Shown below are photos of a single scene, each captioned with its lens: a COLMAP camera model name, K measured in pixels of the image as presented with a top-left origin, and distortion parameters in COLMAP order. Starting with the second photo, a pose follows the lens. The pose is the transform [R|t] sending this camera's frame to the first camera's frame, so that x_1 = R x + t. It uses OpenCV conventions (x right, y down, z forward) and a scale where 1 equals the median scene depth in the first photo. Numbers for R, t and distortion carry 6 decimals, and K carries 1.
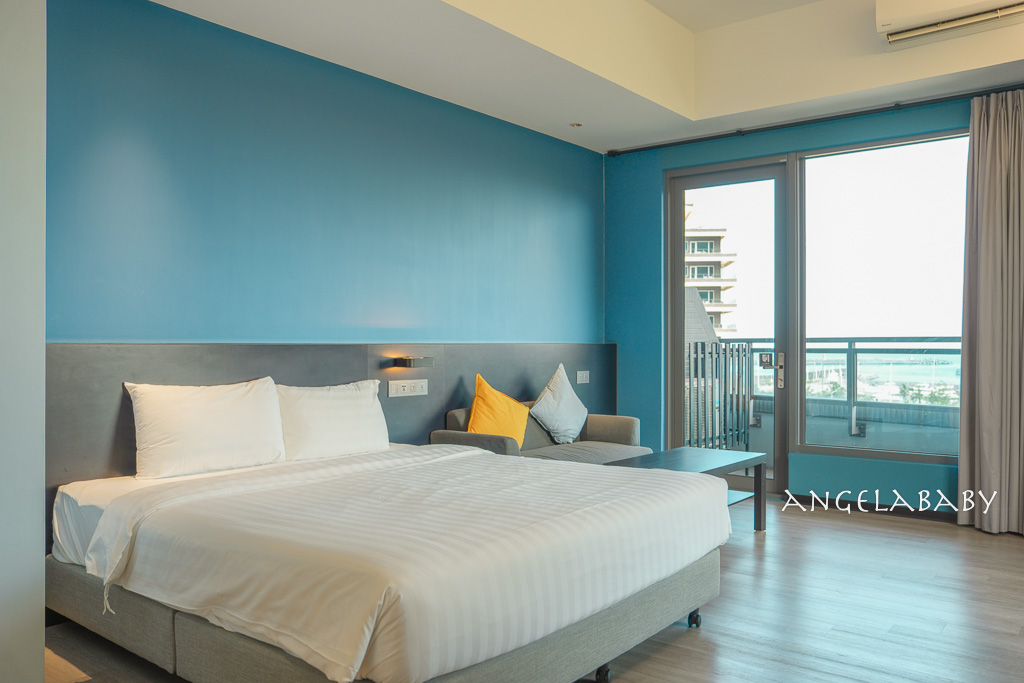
lens RADIAL K [[821.9, 0, 513.9], [0, 821.9, 375.5], [0, 0, 1]] dist [-0.001240, 0.000988]
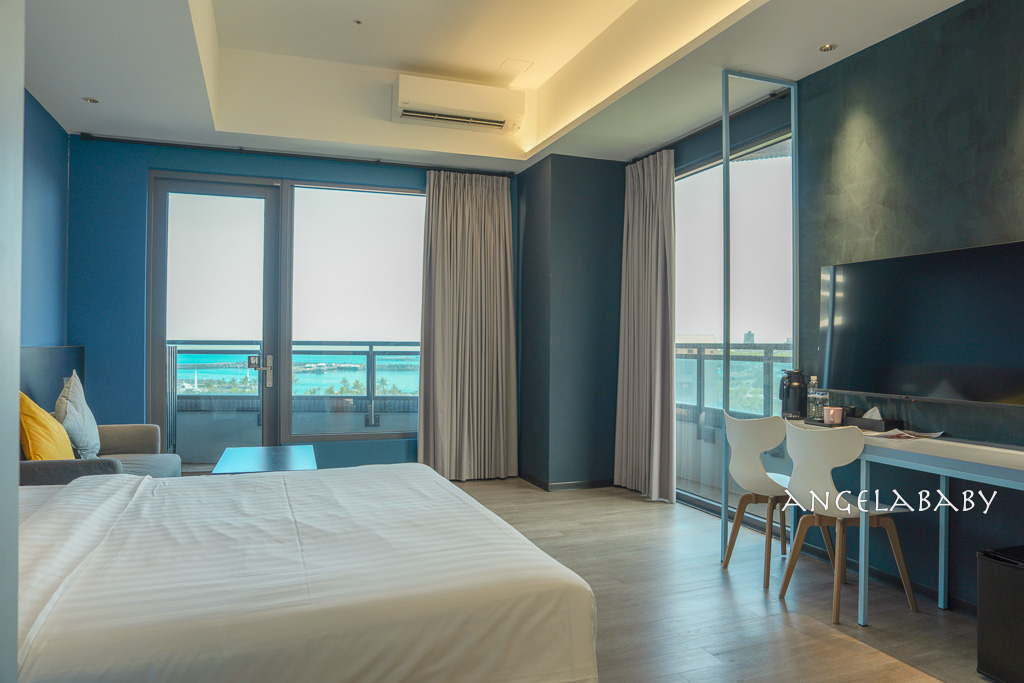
lens RADIAL K [[719.4, 0, 512.0], [0, 719.4, 341.5], [0, 0, 1]] dist [-0.003681, -0.001069]
pose [[0.543977, 0.007727, 0.839065, -0.325365], [0.028836, 0.999195, -0.027896, -0.009432], [-0.838605, 0.039369, 0.543316, 0.203307]]
